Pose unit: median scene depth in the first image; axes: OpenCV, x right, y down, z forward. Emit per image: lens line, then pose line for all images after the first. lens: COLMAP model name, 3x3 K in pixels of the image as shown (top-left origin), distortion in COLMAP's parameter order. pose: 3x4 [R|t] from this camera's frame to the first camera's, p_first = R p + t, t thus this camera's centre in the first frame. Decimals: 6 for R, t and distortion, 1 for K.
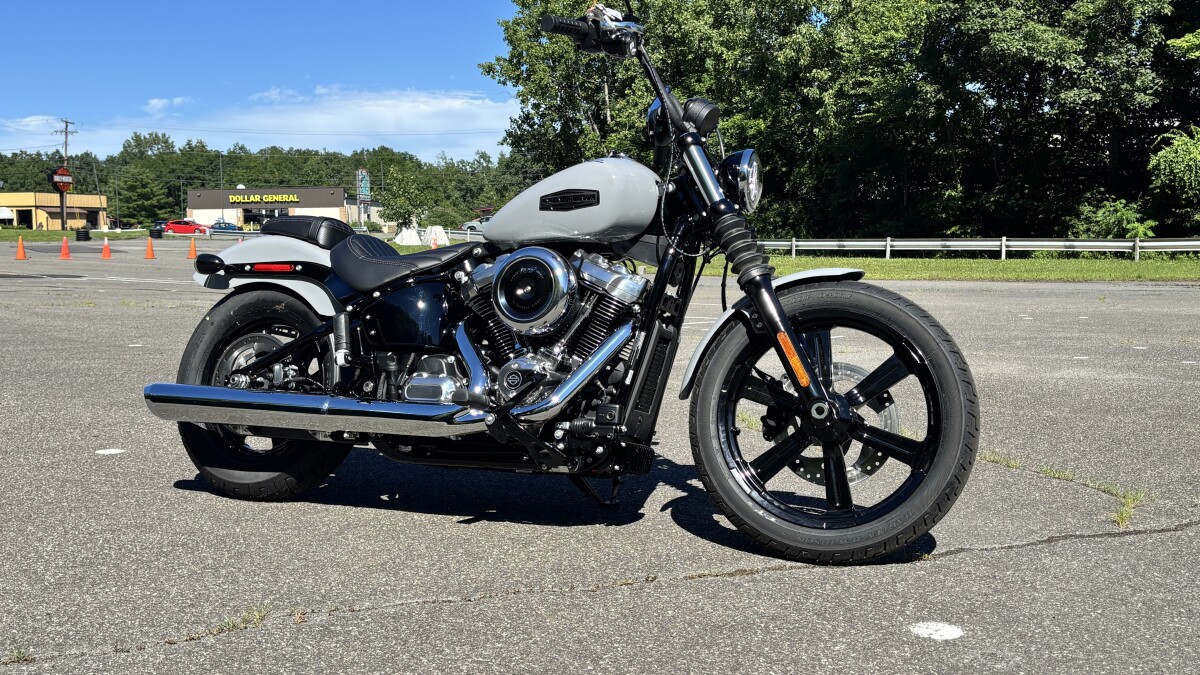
lens RADIAL K [[1240.5, 0, 600.0], [0, 1240.5, 337.5], [0, 0, 1]] dist [0.092375, -0.026748]
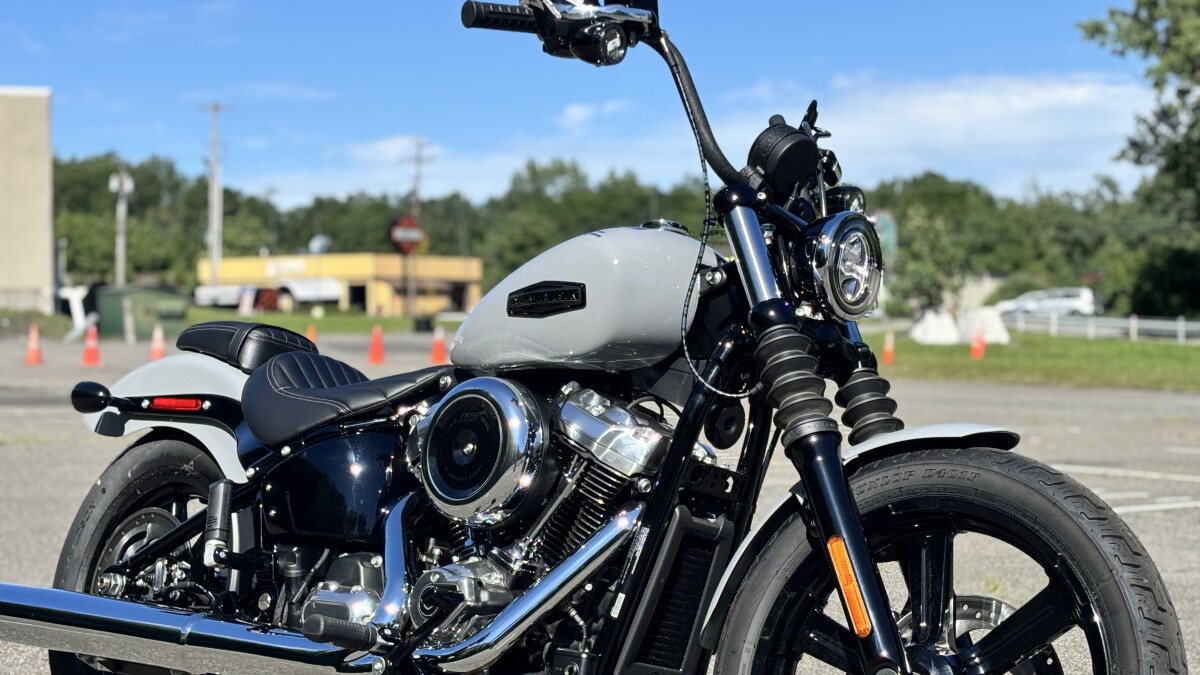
lens RADIAL K [[2171.8, 0, 600.0], [0, 2171.8, 337.5], [0, 0, 1]] dist [0.275049, -1.436743]
pose [[0.948741, 0.004187, -0.316027, 0.310030], [-0.027952, 0.997106, -0.070703, -0.018644], [0.314817, 0.075913, 0.946112, 0.024679]]
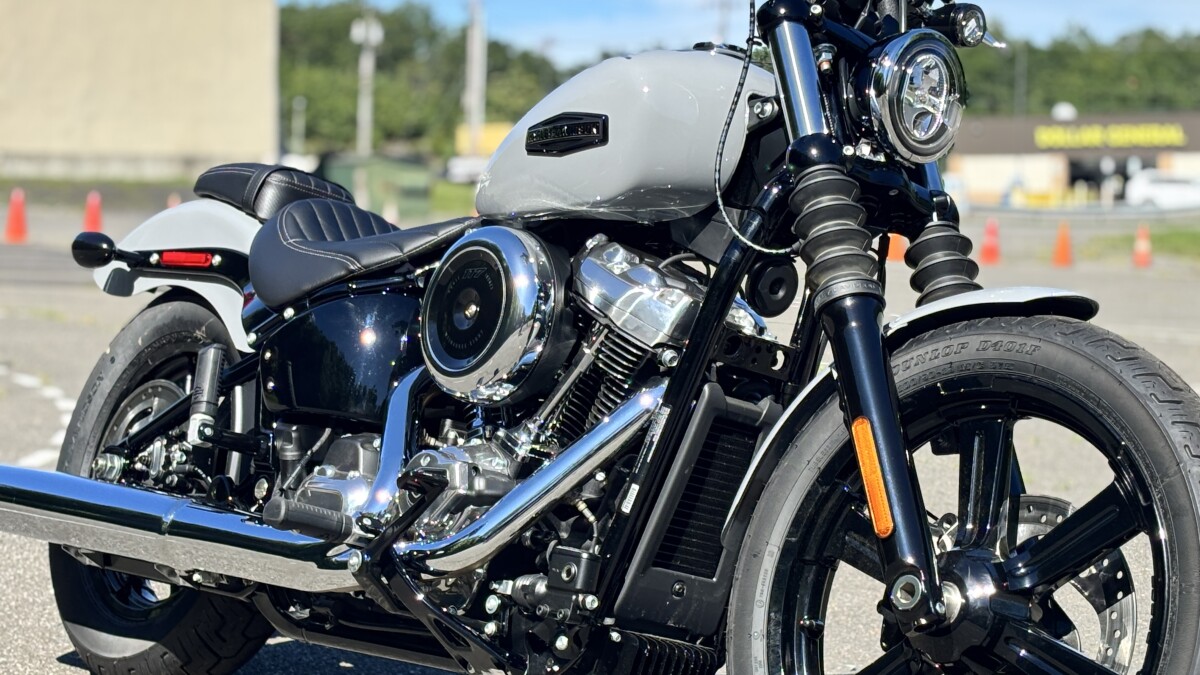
lens RADIAL K [[2686.2, 0, 600.0], [0, 2686.2, 337.5], [0, 0, 1]] dist [0.216965, -0.388634]
pose [[0.900148, 0.038391, -0.433889, 0.430681], [-0.054245, 0.998234, -0.024214, -0.004241], [0.432193, 0.045332, 0.900641, 0.040548]]
